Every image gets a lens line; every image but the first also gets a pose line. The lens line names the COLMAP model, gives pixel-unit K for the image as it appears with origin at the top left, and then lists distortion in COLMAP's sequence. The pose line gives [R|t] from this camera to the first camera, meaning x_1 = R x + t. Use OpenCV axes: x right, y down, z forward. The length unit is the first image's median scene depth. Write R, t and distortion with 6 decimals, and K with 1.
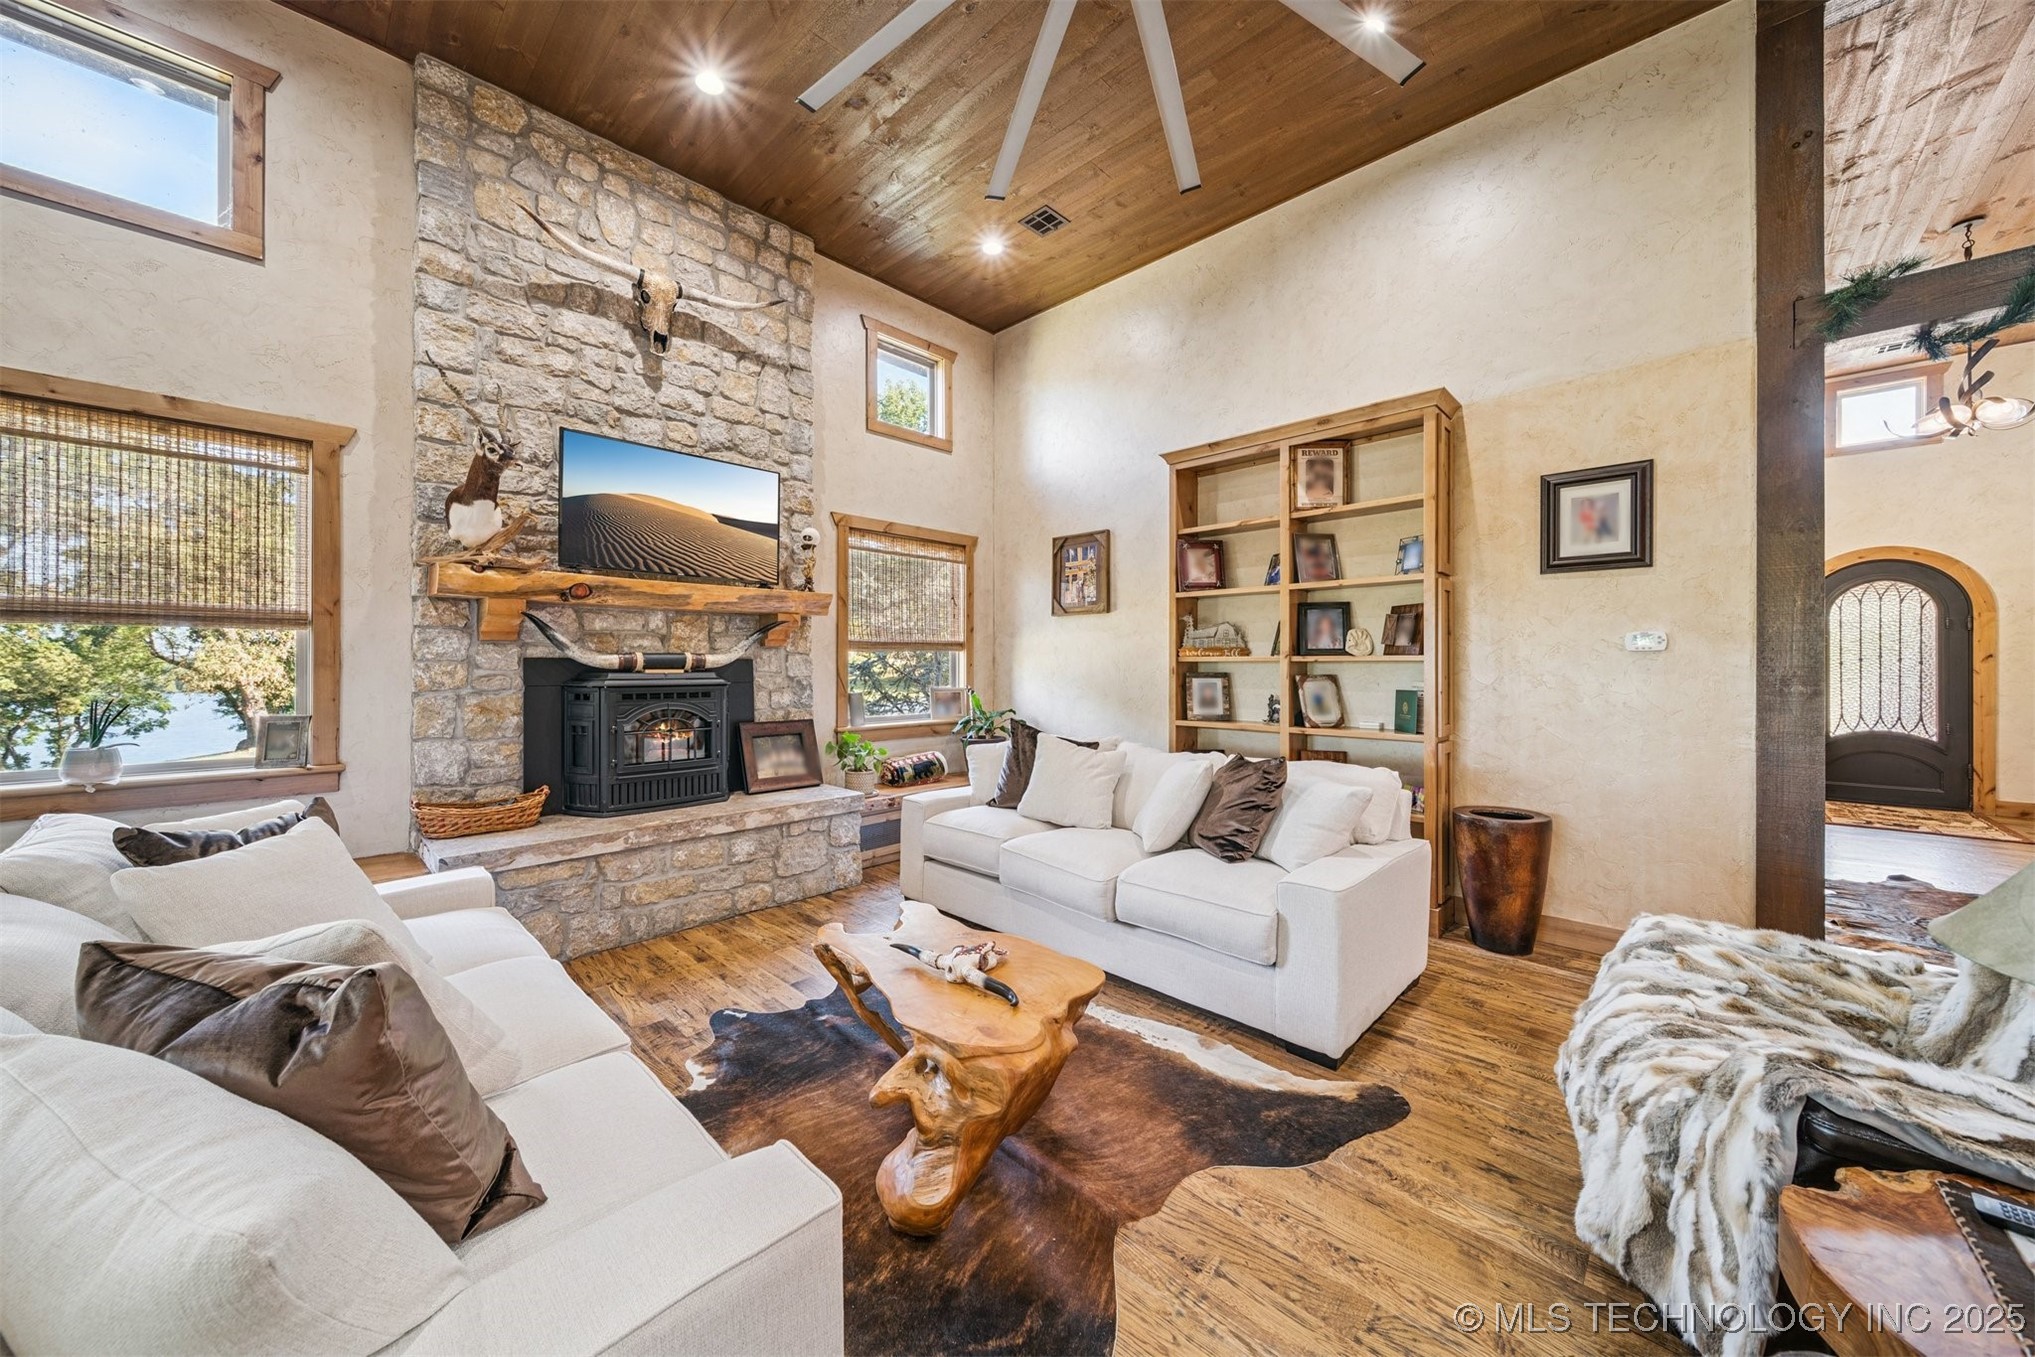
lens RADIAL K [[720.9, 0, 1003.7], [0, 720.9, 662.6], [0, 0, 1]] dist [0.000849, -0.001366]
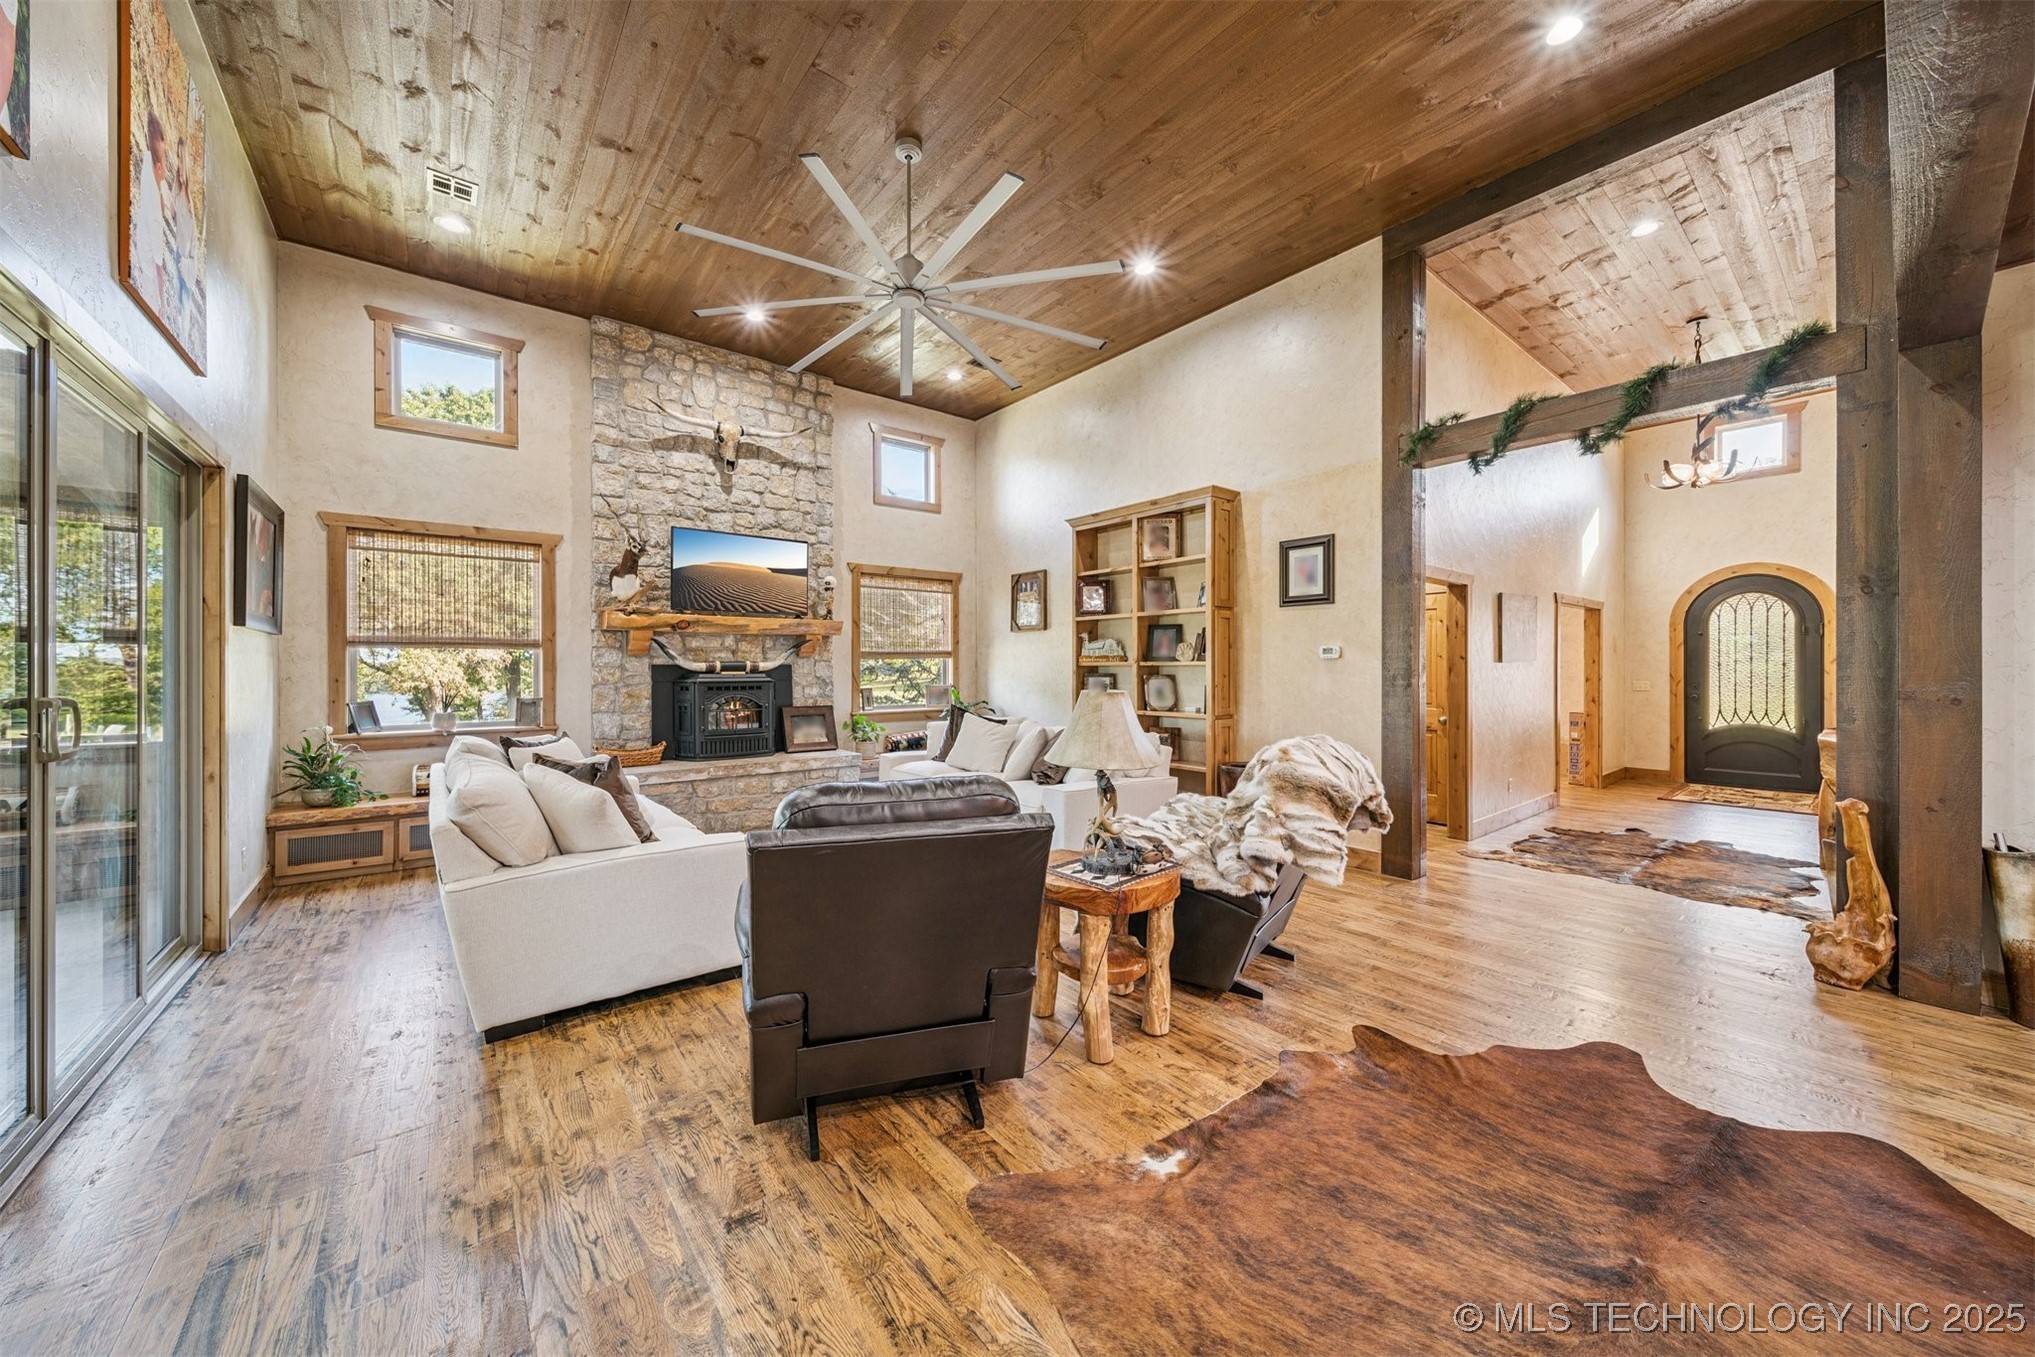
lens RADIAL K [[720.9, 0, 1003.3], [0, 720.9, 667.7], [0, 0, 1]] dist [0.000849, -0.001366]
pose [[0.991627, -0.002357, -0.129111, 0.316092], [0.002800, 0.999991, 0.003249, -0.002848], [0.129102, -0.003583, 0.991625, -0.487249]]
